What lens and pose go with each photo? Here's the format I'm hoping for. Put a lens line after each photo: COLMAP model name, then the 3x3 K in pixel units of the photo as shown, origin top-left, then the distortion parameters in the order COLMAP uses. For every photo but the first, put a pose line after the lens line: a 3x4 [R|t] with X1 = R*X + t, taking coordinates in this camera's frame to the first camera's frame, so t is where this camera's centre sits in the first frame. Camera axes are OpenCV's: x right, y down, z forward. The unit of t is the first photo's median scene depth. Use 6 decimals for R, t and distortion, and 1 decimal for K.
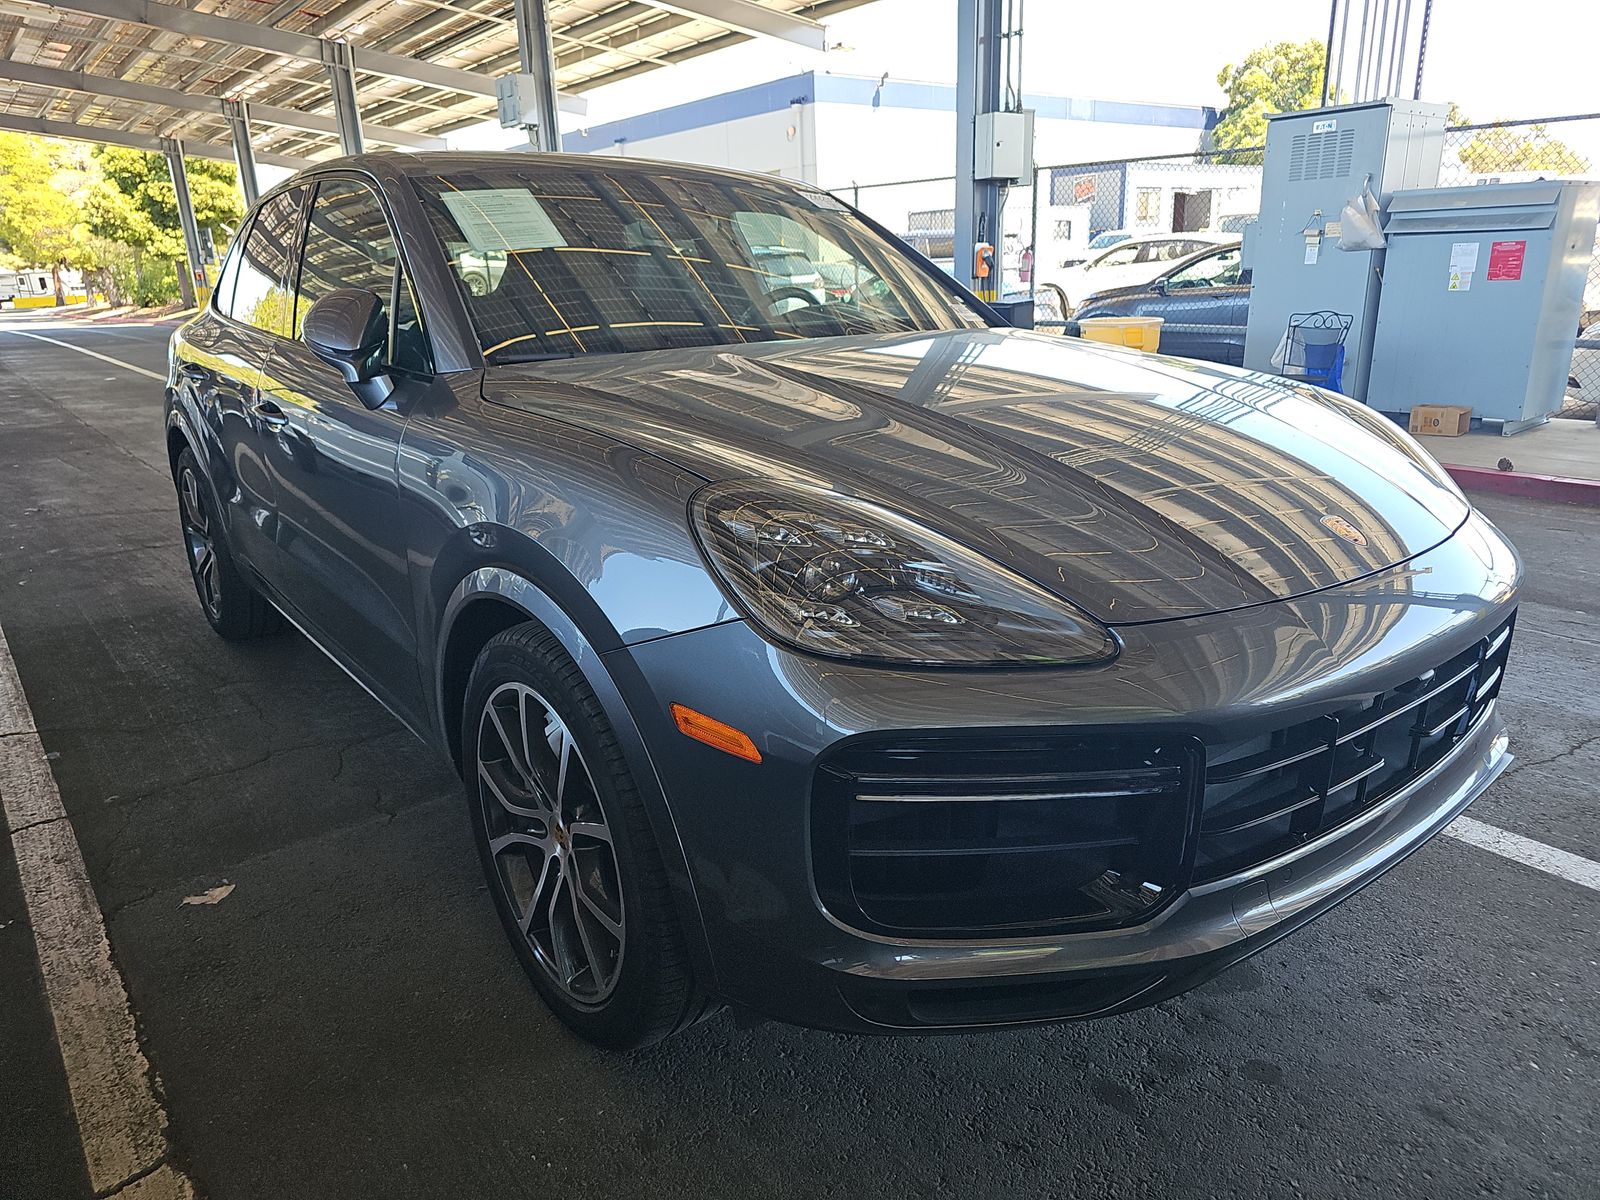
lens RADIAL K [[1086.3, 0, 800.0], [0, 1086.3, 600.0], [0, 0, 1]] dist [0.047218, -0.039741]
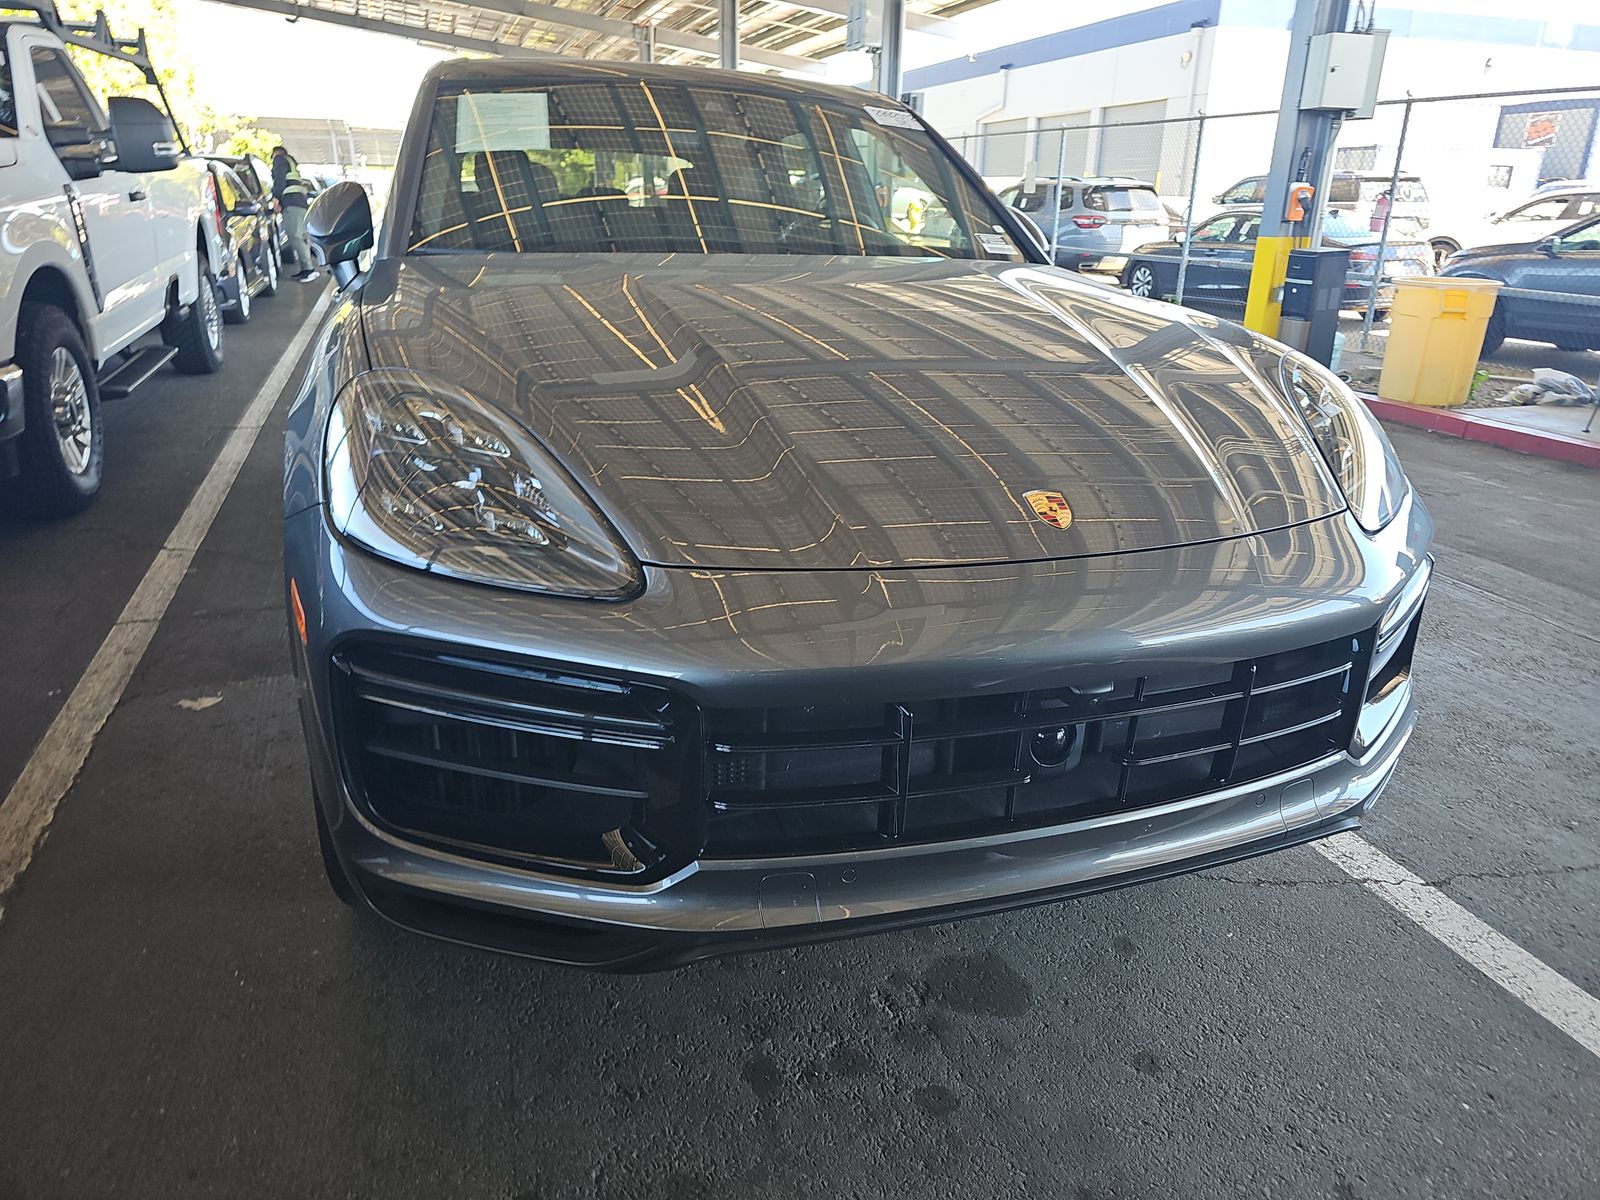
lens RADIAL K [[1089.4, 0, 801.8], [0, 1089.4, 583.9], [0, 0, 1]] dist [0.009508, 0.000796]
pose [[0.940736, 0.156005, -0.301130, 0.104581], [-0.142488, 0.987561, 0.066483, -0.006364], [0.307756, -0.019636, 0.951263, 0.025074]]
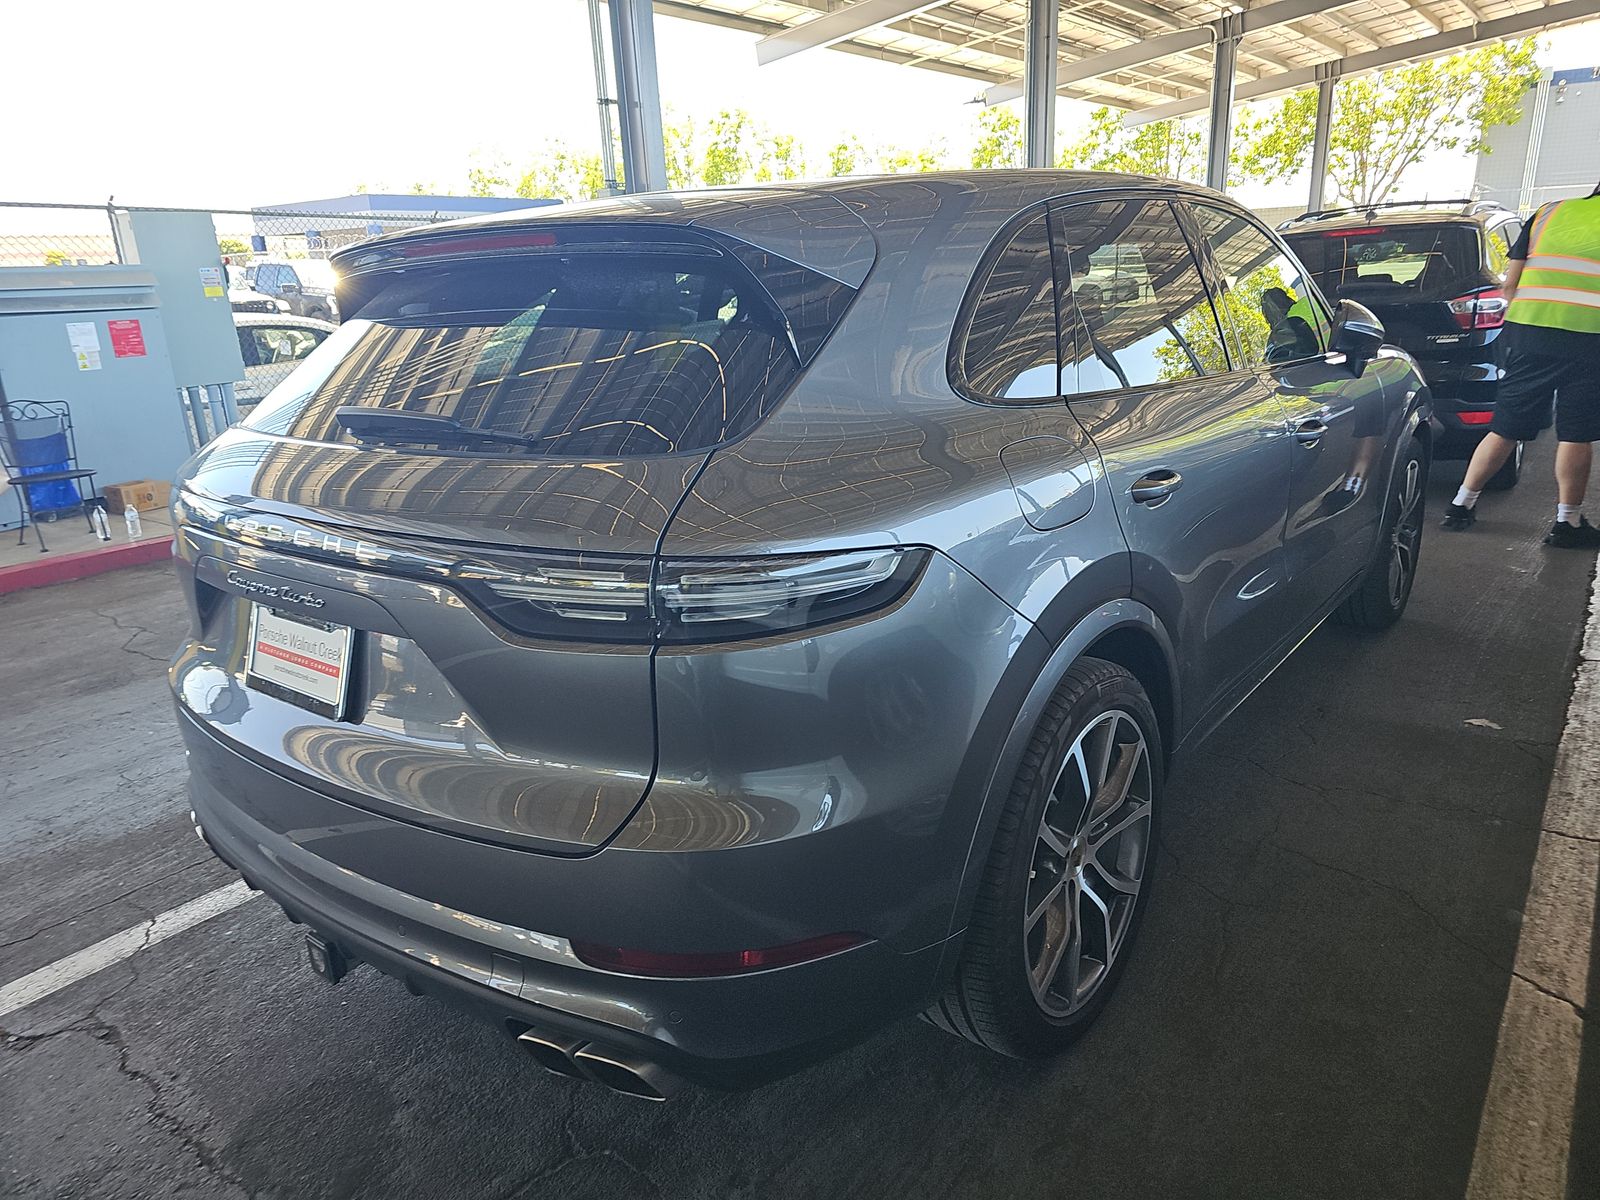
lens RADIAL K [[1047.9, 0, 806.8], [0, 1047.9, 607.2], [0, 0, 1]] dist [0.003214, -0.000712]
pose [[-0.227601, -0.256874, 0.939262, -0.409167], [0.331179, 0.886657, 0.322738, -0.150967], [-0.915707, 0.384519, -0.116733, 0.496723]]
